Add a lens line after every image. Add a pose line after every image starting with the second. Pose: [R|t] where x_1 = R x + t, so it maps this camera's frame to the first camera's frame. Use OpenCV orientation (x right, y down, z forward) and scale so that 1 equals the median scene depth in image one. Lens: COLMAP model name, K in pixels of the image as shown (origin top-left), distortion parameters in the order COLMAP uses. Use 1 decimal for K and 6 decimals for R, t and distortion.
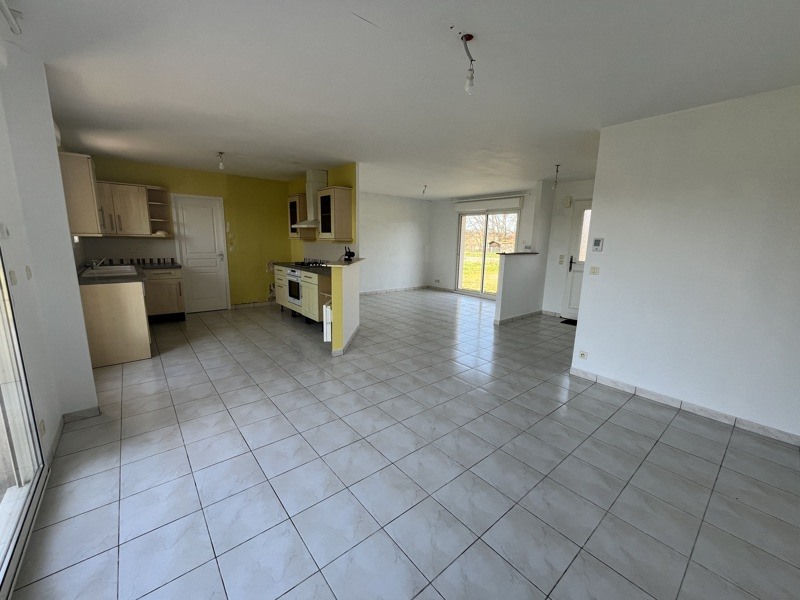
lens RADIAL K [[327.1, 0, 400.0], [0, 327.1, 300.0], [0, 0, 1]] dist [-0.001724, -0.000057]
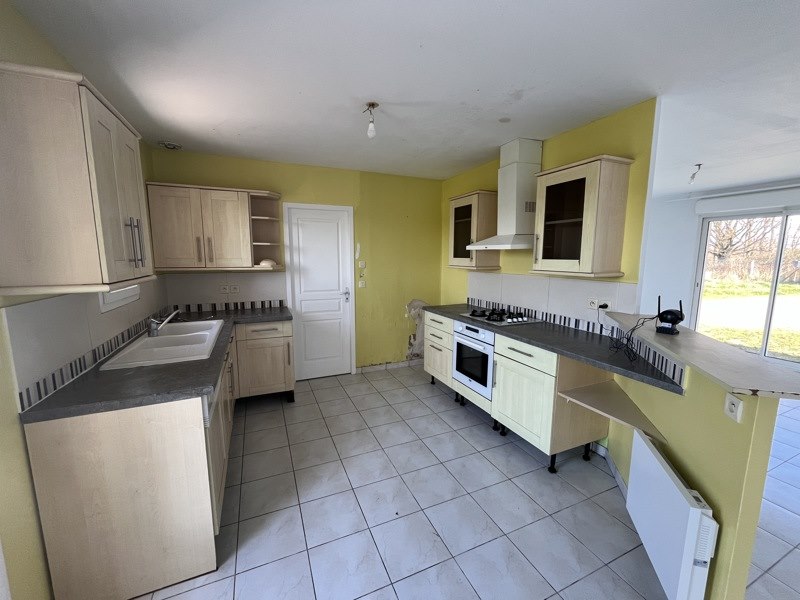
lens RADIAL K [[327.1, 0, 400.0], [0, 327.1, 300.0], [0, 0, 1]] dist [-0.001724, -0.000057]
pose [[0.961232, 0.017254, -0.275202, -0.291574], [-0.031052, 0.998465, -0.045859, -0.108163], [0.273988, 0.052627, 0.960292, 0.442505]]
